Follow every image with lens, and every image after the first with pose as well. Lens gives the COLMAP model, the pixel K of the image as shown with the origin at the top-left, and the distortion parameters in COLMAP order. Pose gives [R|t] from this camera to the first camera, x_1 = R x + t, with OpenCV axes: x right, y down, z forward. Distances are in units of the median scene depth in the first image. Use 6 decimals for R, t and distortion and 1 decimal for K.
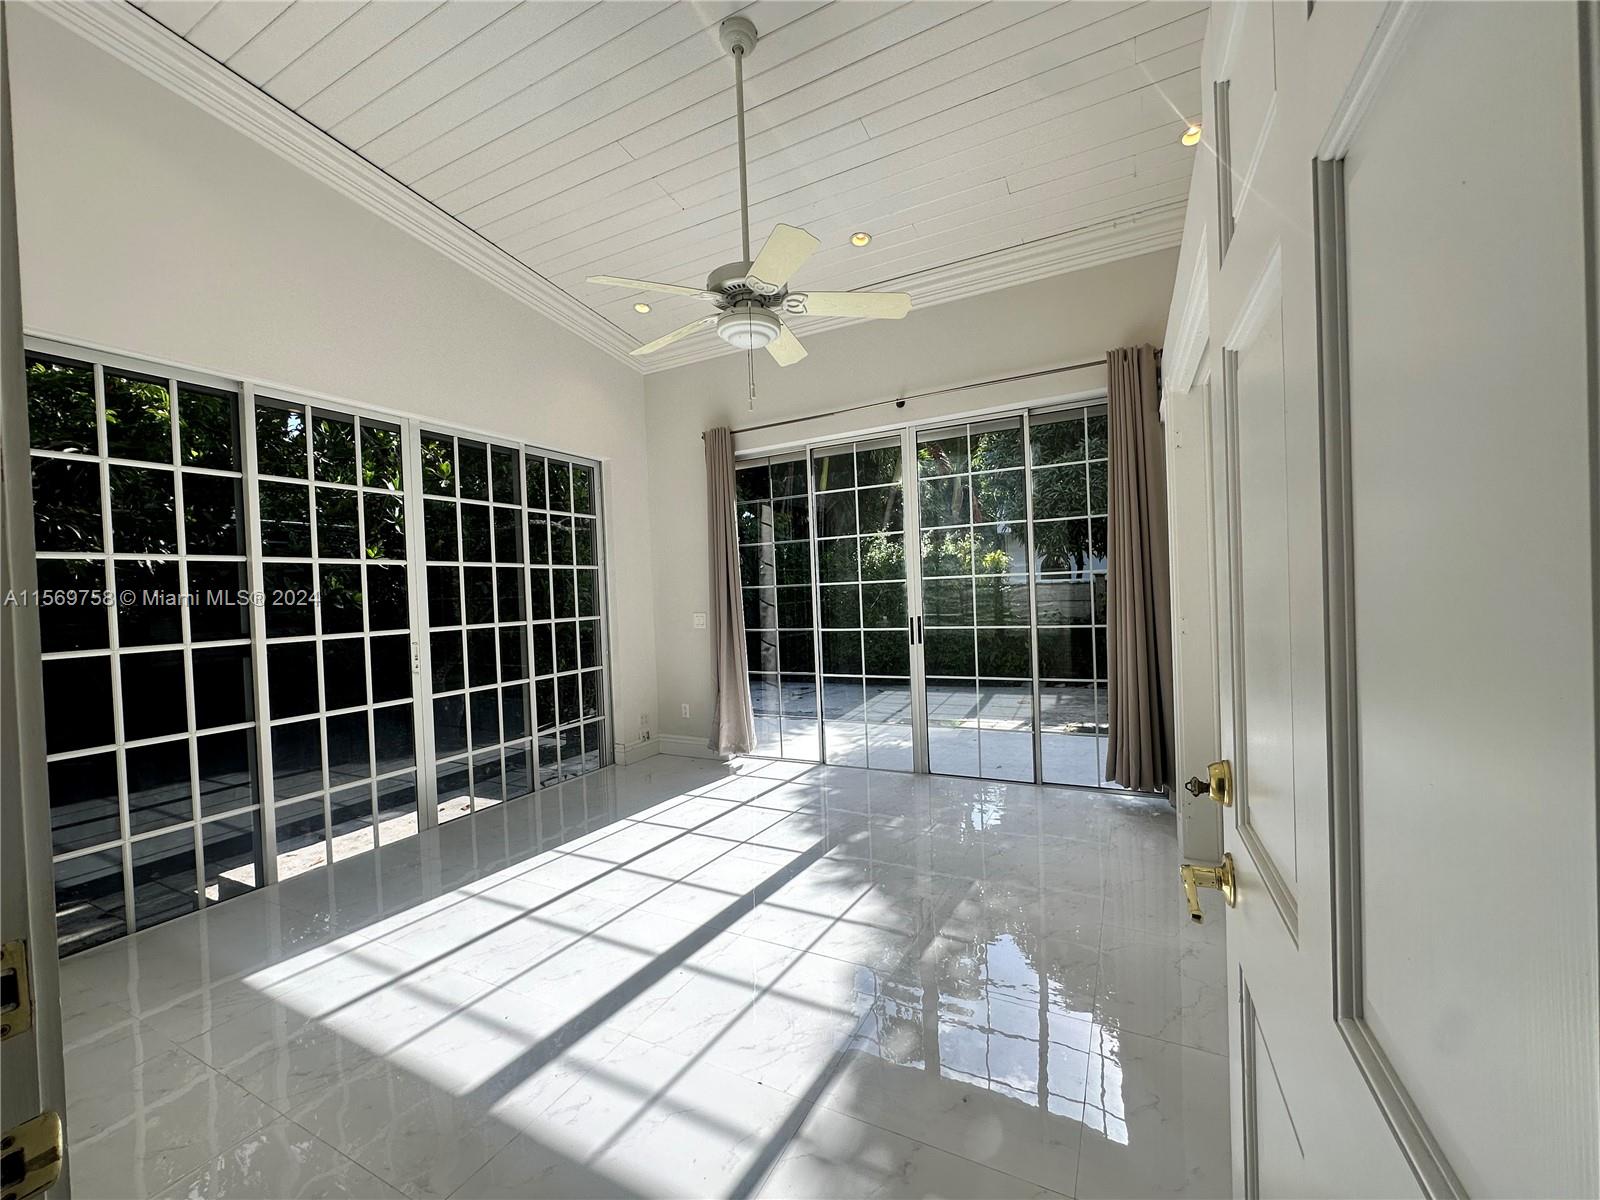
lens RADIAL K [[646.6, 0, 800.0], [0, 646.6, 600.0], [0, 0, 1]] dist [-0.000369, -0.000138]
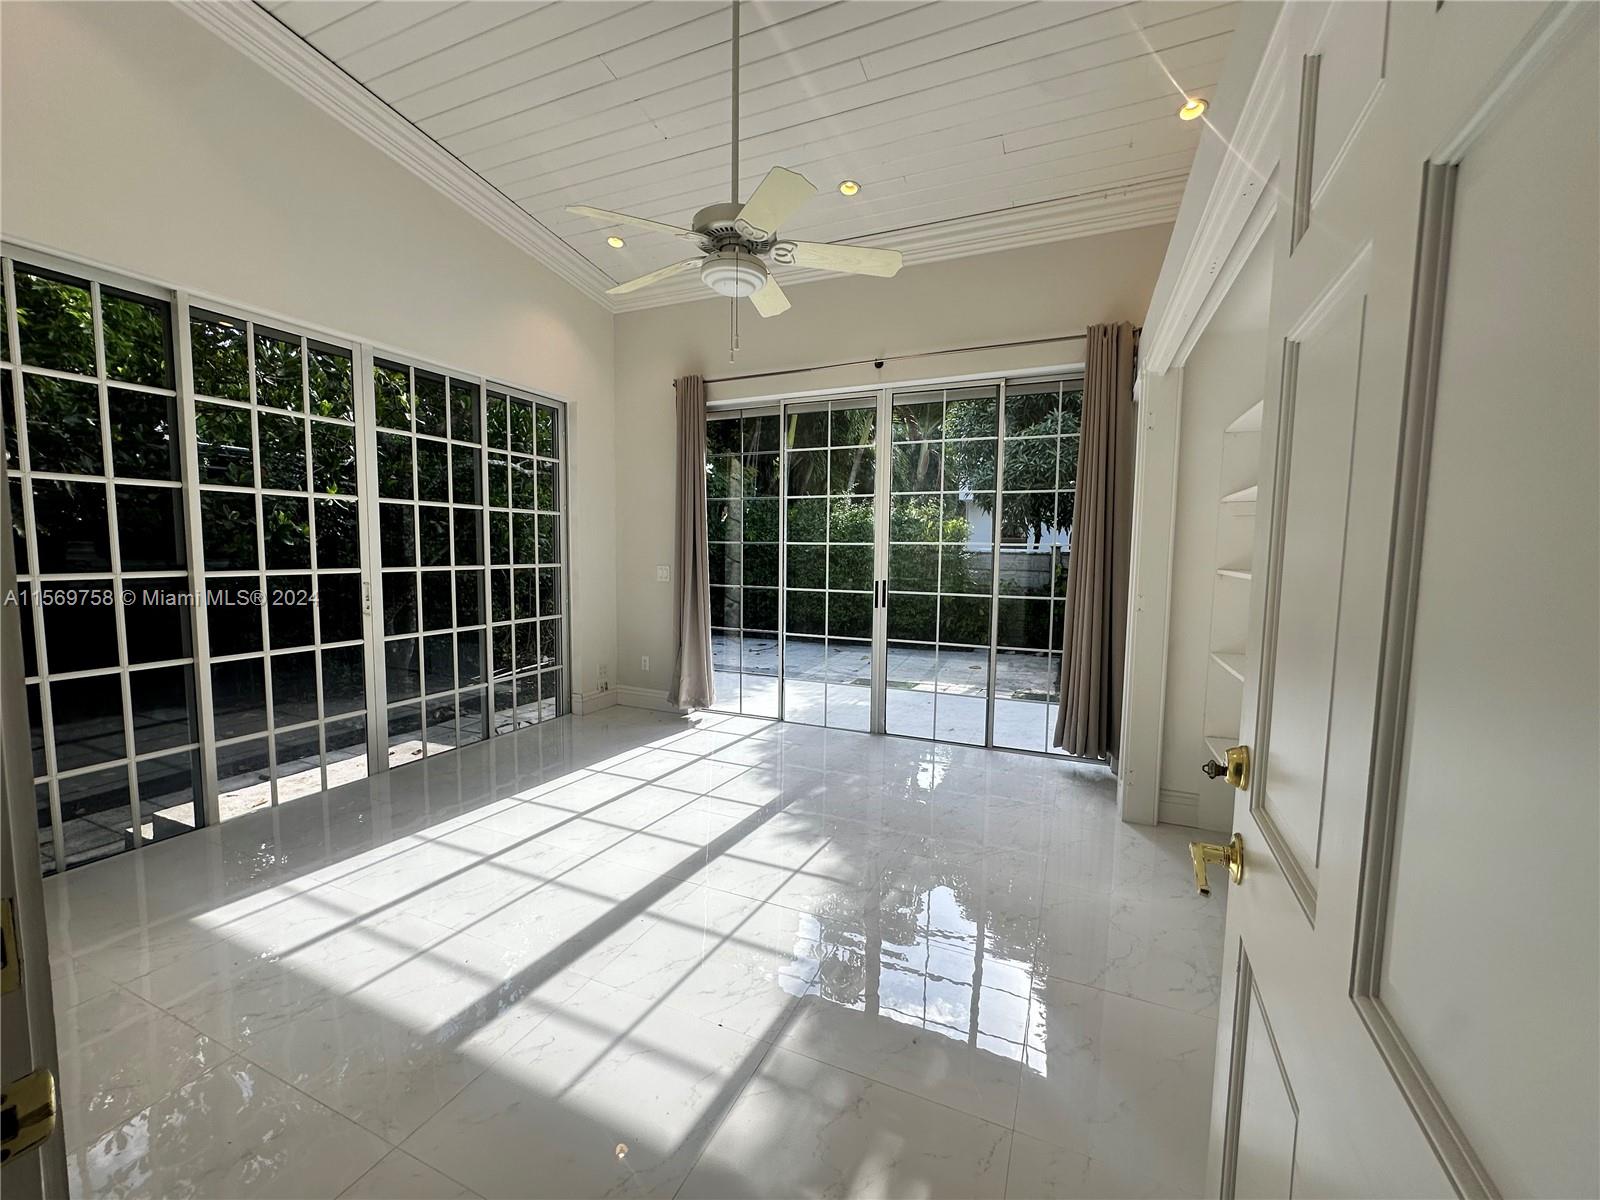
lens RADIAL K [[645.3, 0, 800.0], [0, 645.3, 600.0], [0, 0, 1]] dist [-0.000848, 0.000415]
pose [[0.996735, 0.046297, 0.066154, -0.015957], [-0.050542, 0.996669, 0.063999, -0.002274], [-0.062971, -0.067134, 0.995755, 0.002482]]
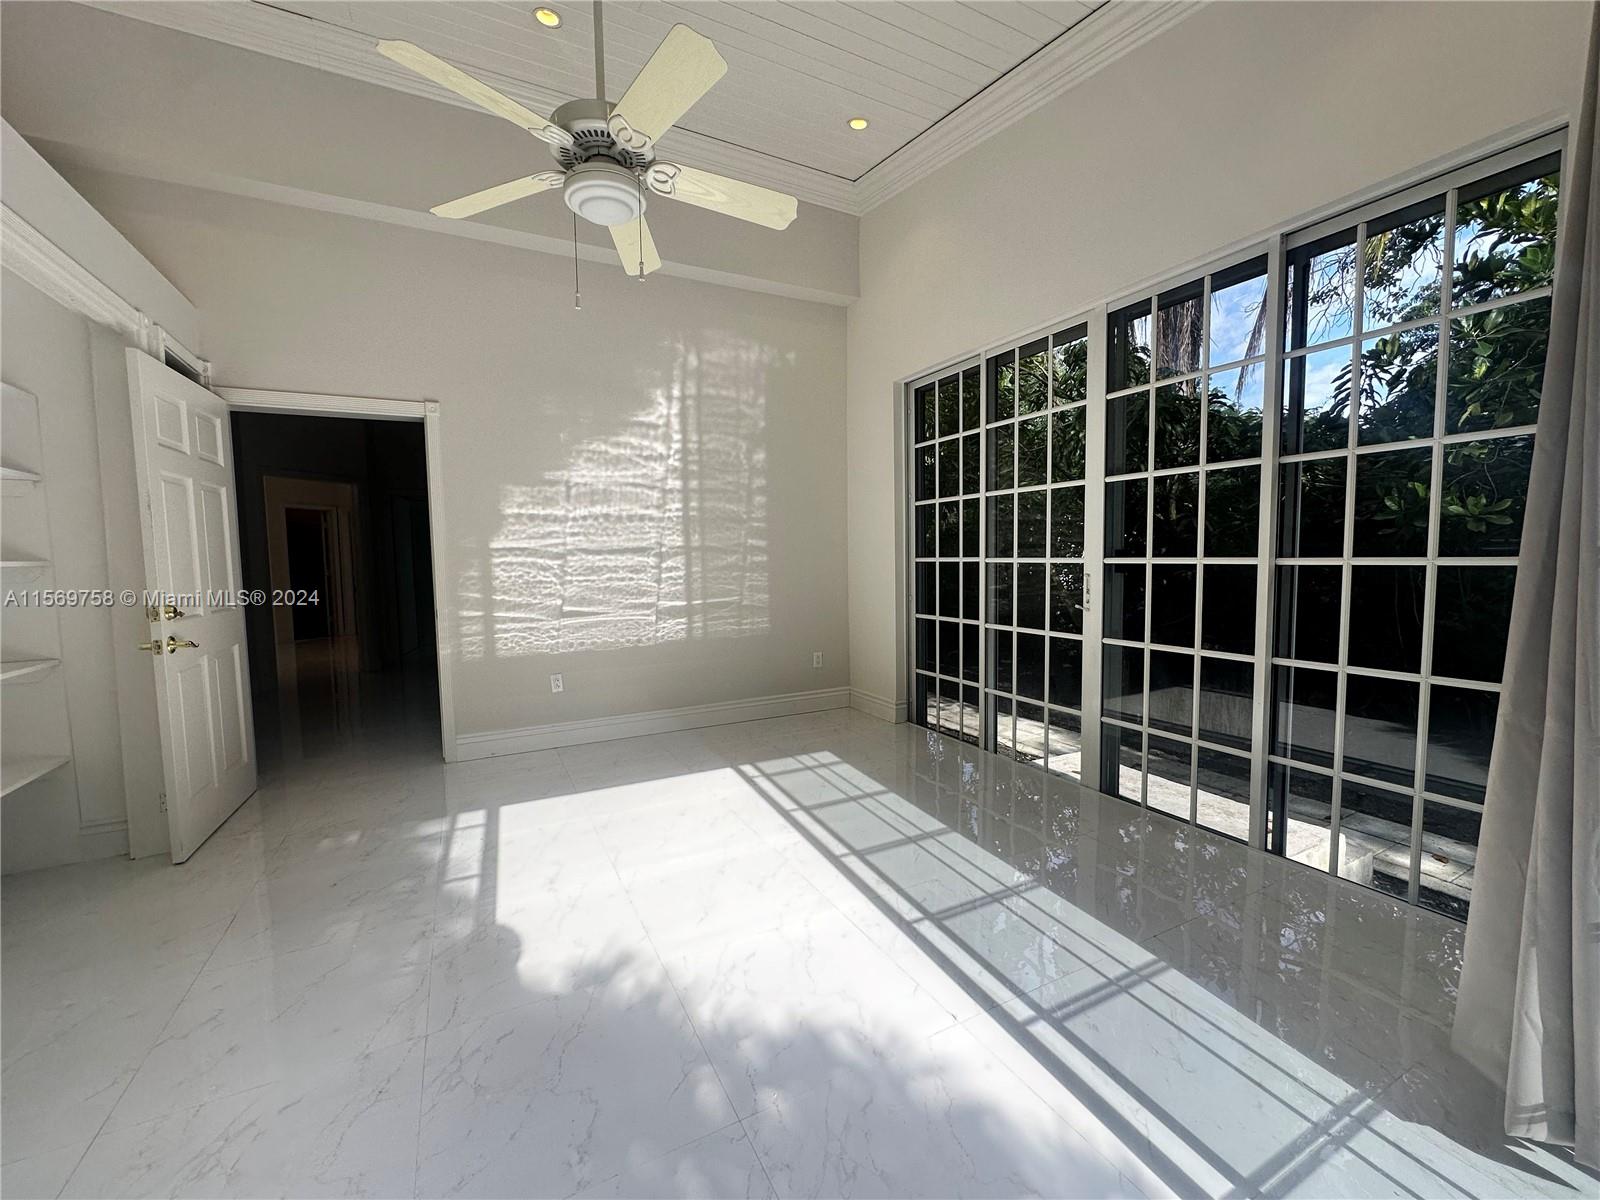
lens RADIAL K [[646.6, 0, 800.0], [0, 646.6, 600.0], [0, 0, 1]] dist [-0.000369, -0.000138]
pose [[-0.565931, 0.121033, -0.815520, 0.374944], [0.039505, 0.992010, 0.119812, -0.020778], [0.823506, 0.035589, -0.566190, 1.277343]]
